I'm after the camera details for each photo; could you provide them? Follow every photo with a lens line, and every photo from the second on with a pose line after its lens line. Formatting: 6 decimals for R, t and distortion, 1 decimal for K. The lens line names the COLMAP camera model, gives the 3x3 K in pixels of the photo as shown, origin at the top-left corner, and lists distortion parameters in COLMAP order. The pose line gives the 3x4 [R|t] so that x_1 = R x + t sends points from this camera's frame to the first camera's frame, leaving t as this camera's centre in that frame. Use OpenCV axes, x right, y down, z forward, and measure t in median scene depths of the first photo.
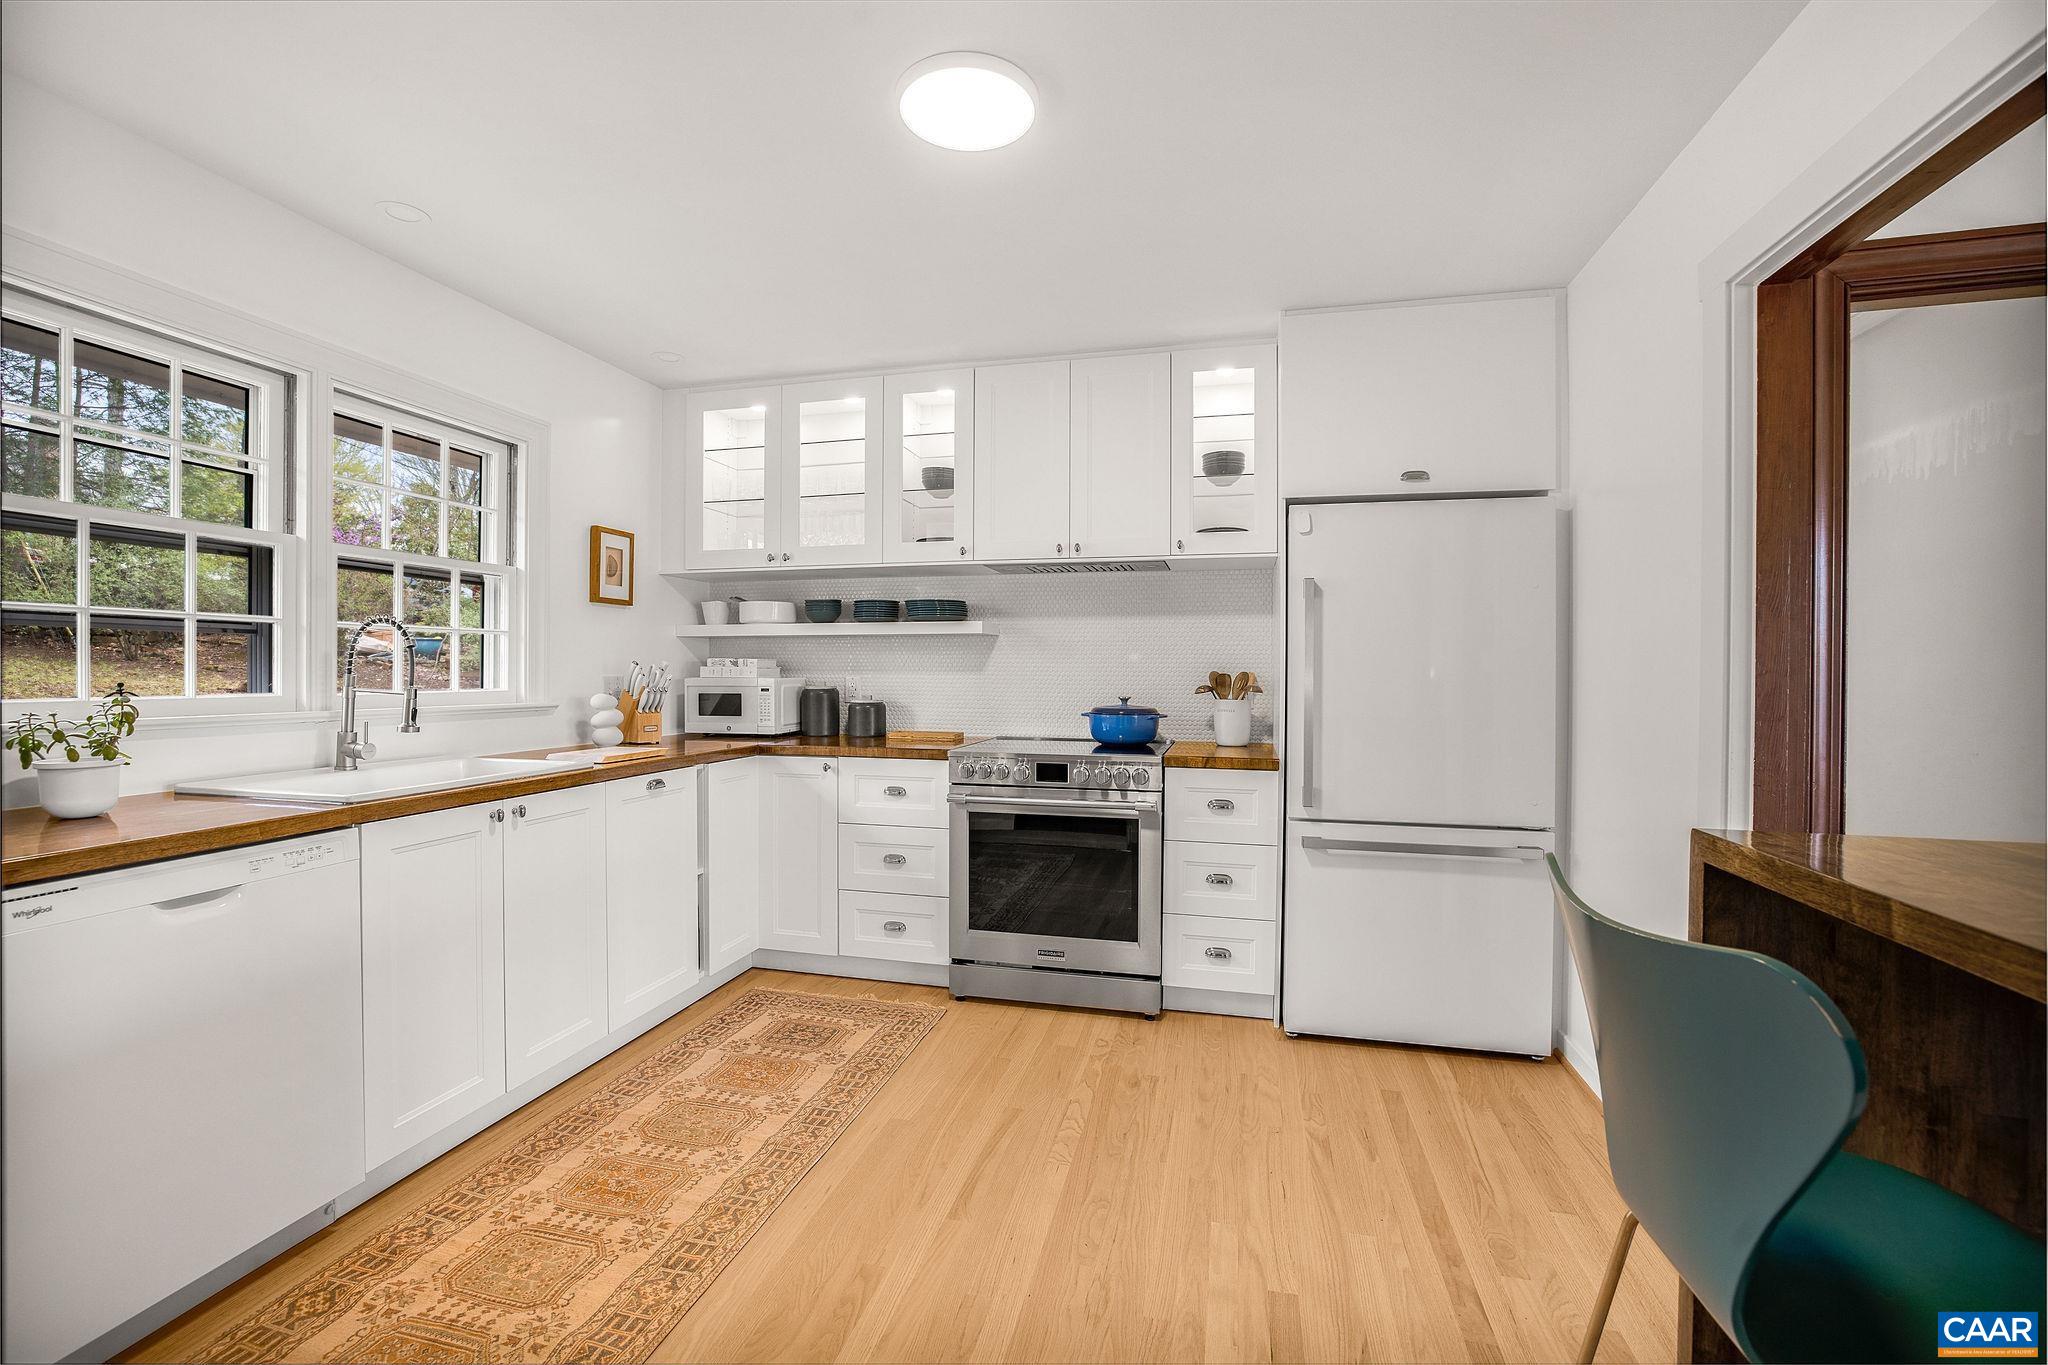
lens RADIAL K [[869.6, 0, 990.6], [0, 869.6, 692.2], [0, 0, 1]] dist [-0.009049, 0.000689]
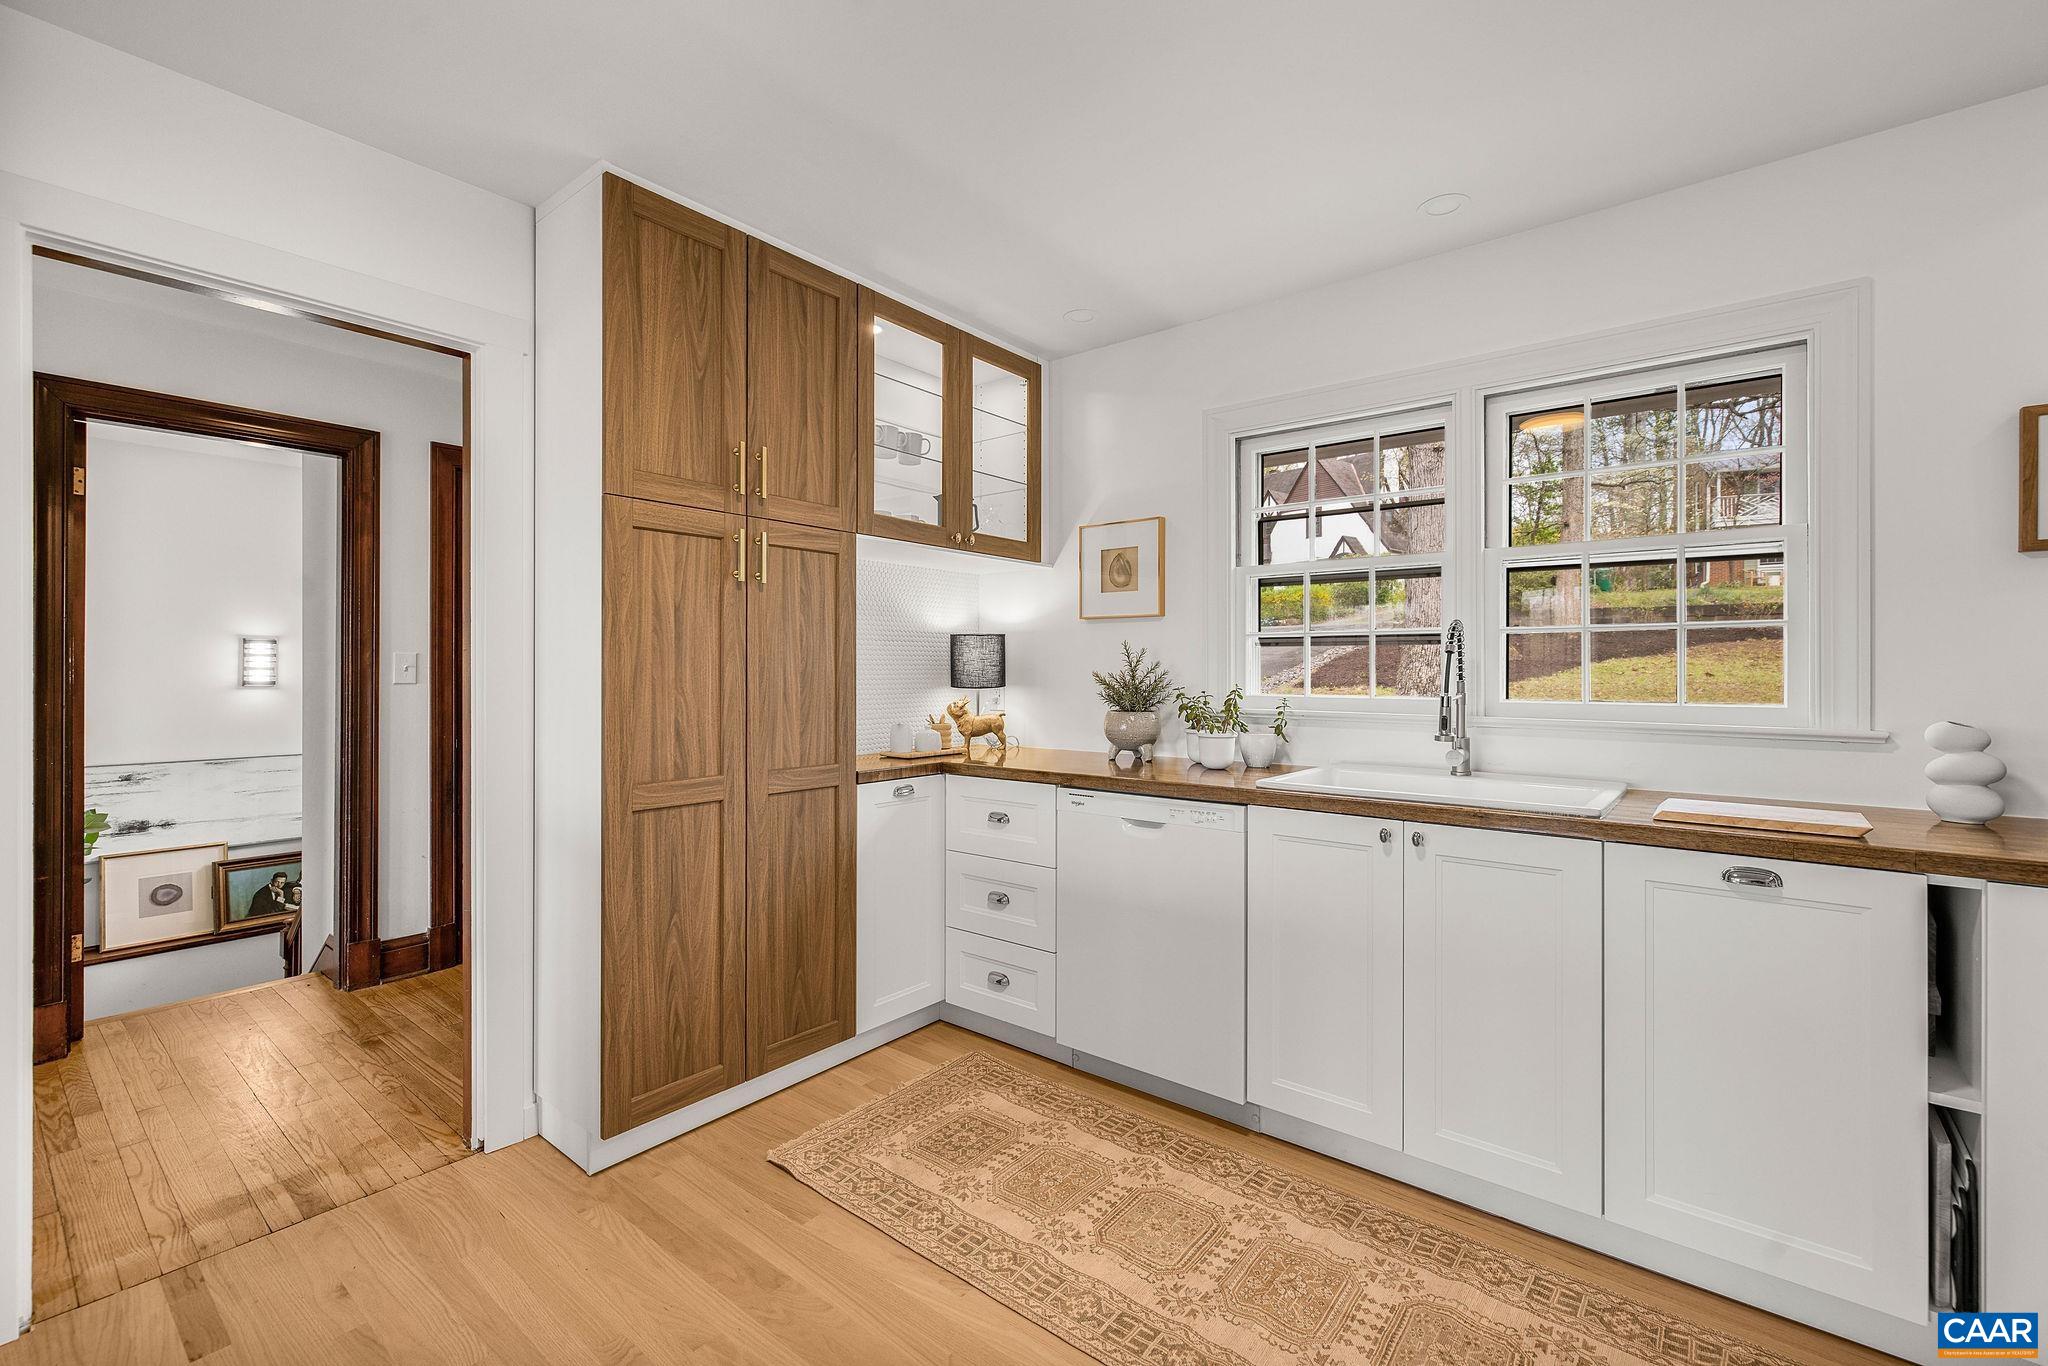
lens RADIAL K [[869.6, 0, 1022.4], [0, 869.6, 674.6], [0, 0, 1]] dist [-0.009049, 0.000689]
pose [[-0.397146, -0.000607, -0.917755, 0.295589], [-0.025400, 0.999624, 0.010330, -0.019147], [0.917404, 0.027414, -0.397012, 0.706211]]
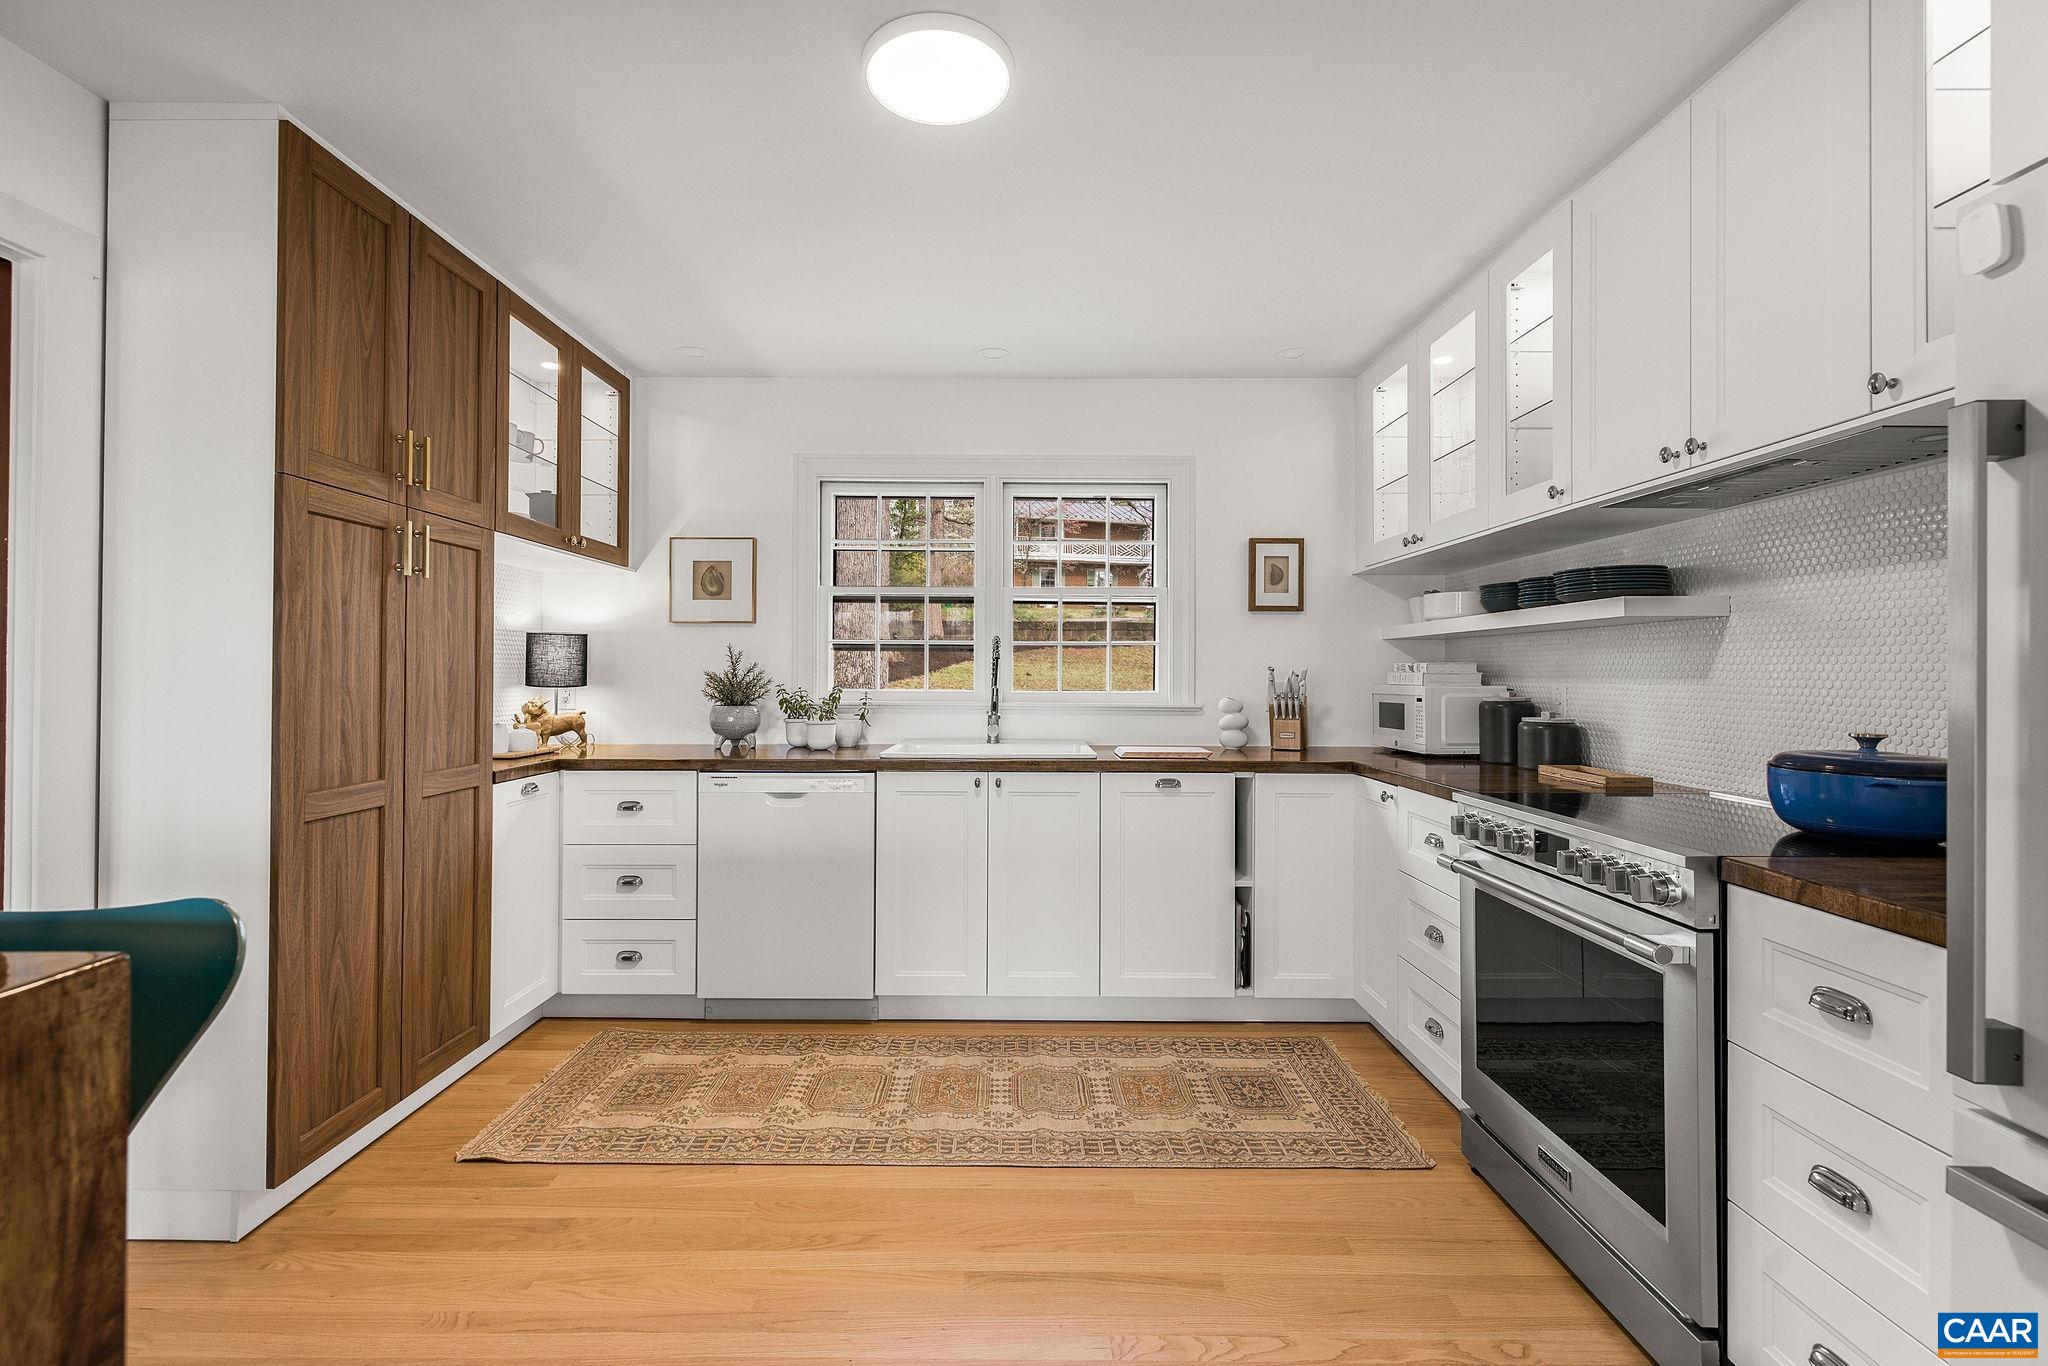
lens RADIAL K [[869.6, 0, 1014.9], [0, 869.6, 673.1], [0, 0, 1]] dist [-0.009049, 0.000689]
pose [[0.268963, -0.001974, -0.963148, 0.522171], [-0.026563, 0.999602, -0.009467, -0.011819], [0.962784, 0.028130, 0.268804, 0.484038]]
